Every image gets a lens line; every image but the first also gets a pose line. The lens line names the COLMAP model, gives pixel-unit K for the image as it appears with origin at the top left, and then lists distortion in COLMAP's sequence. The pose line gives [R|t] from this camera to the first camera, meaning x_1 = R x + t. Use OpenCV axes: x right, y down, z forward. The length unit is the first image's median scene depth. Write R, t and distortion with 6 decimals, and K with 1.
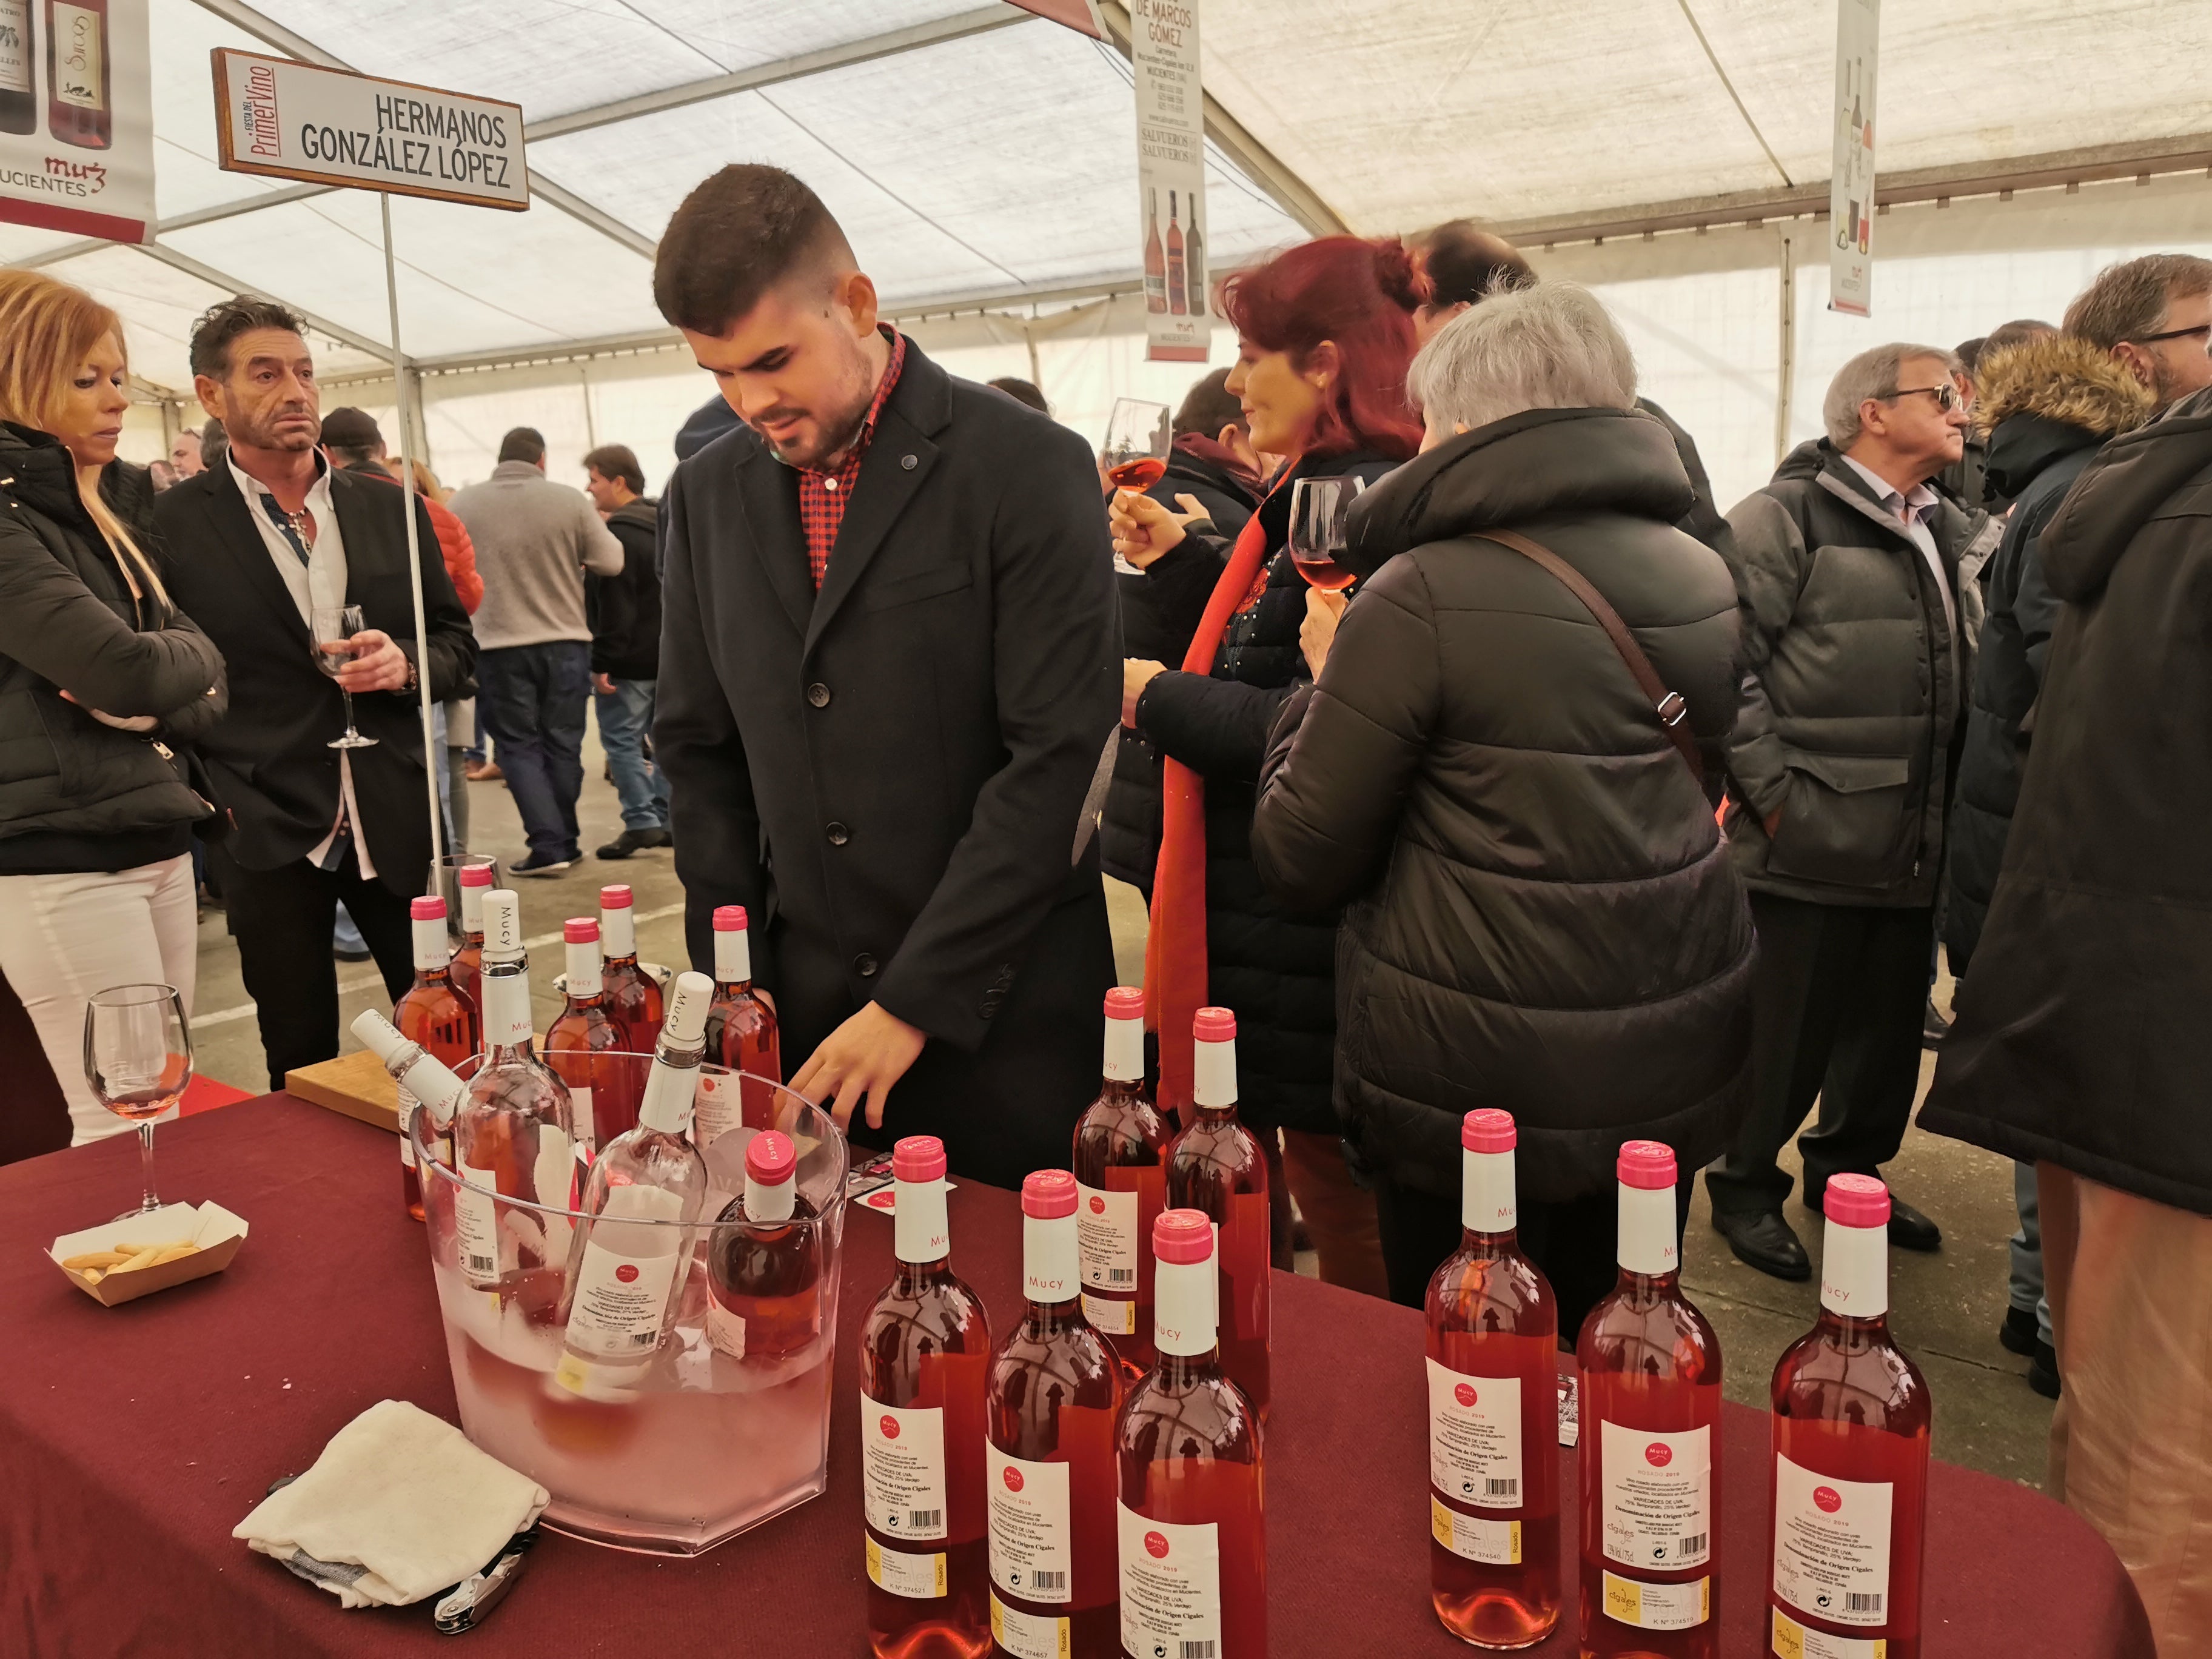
lens RADIAL K [[1708.8, 0, 1121.5], [0, 1708.8, 815.6], [0, 0, 1]] dist [0.069678, -0.100798]
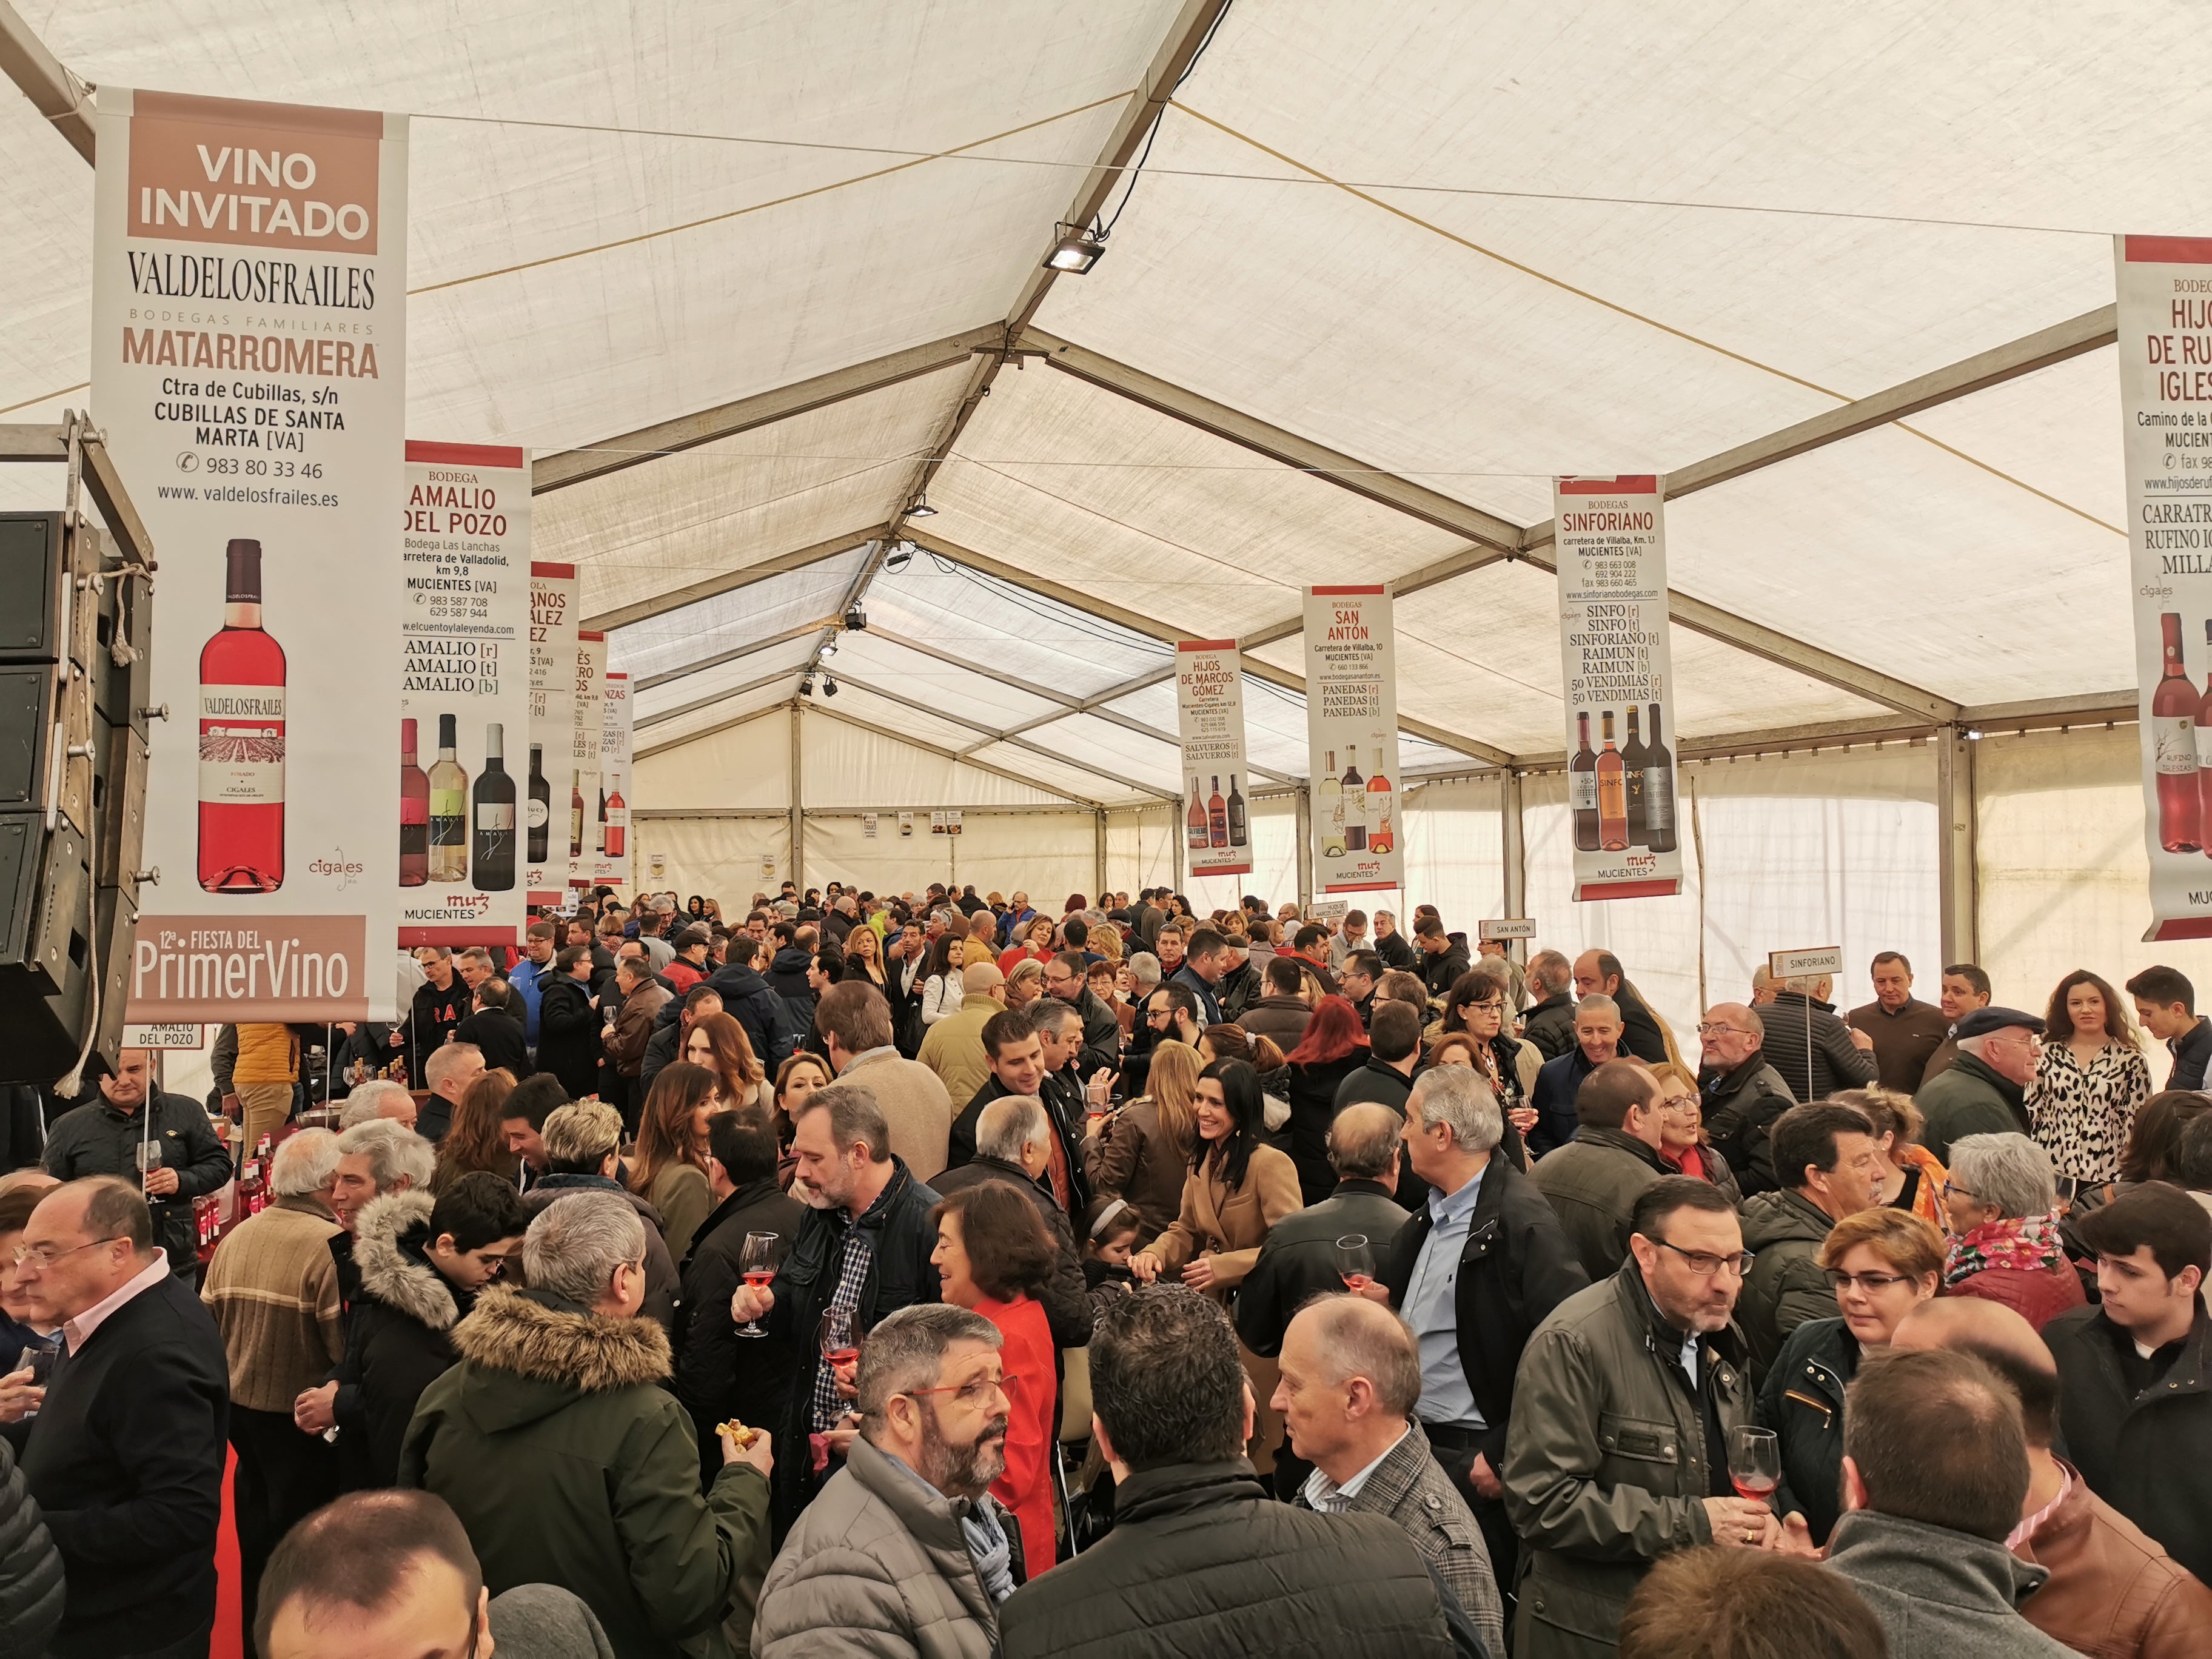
lens RADIAL K [[1708.8, 0, 1117.7], [0, 1708.8, 810.3], [0, 0, 1]] dist [0.069678, -0.100798]
pose [[0.775632, -0.006946, -0.631148, 0.989115], [-0.103011, 0.985140, -0.137434, -0.092359], [0.622723, 0.171613, 0.763390, -0.312327]]
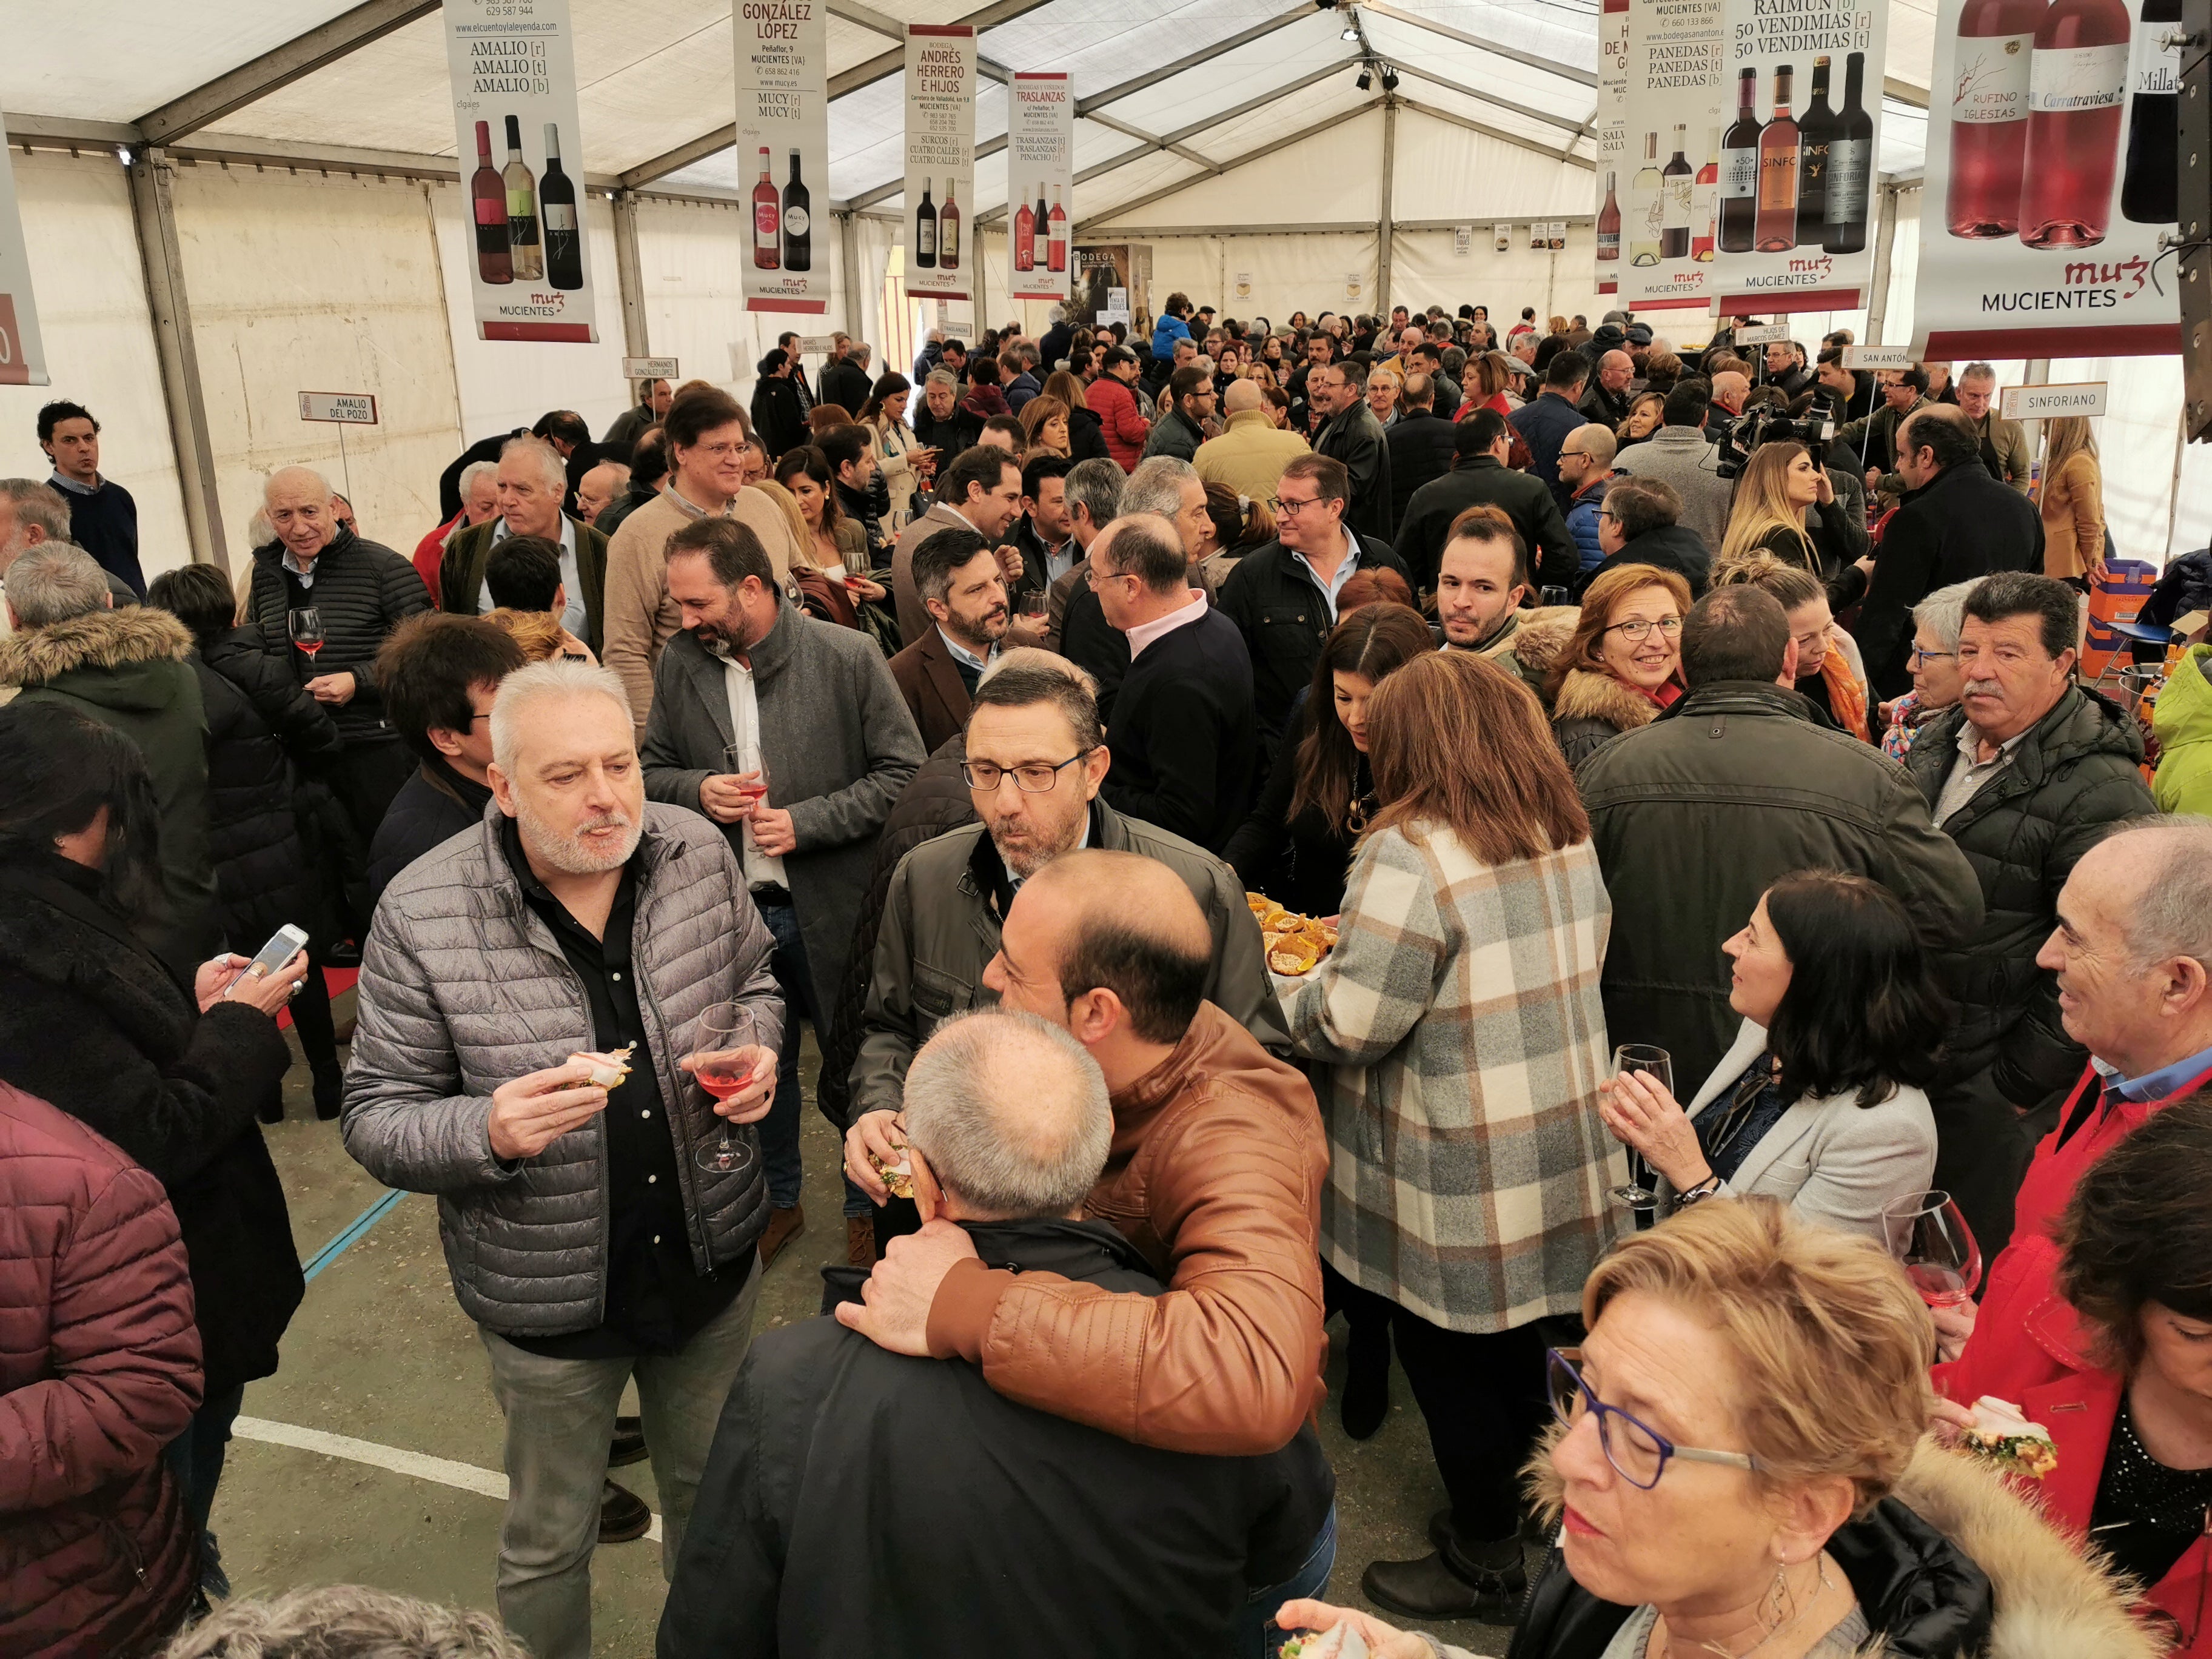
lens RADIAL K [[1708.8, 0, 1109.1], [0, 1708.8, 825.2], [0, 0, 1]] dist [0.069678, -0.100798]
pose [[0.442248, 0.282722, -0.851167, 1.196862], [-0.144153, 0.959086, 0.243669, -0.126813], [0.885232, 0.014936, 0.464909, -0.045314]]
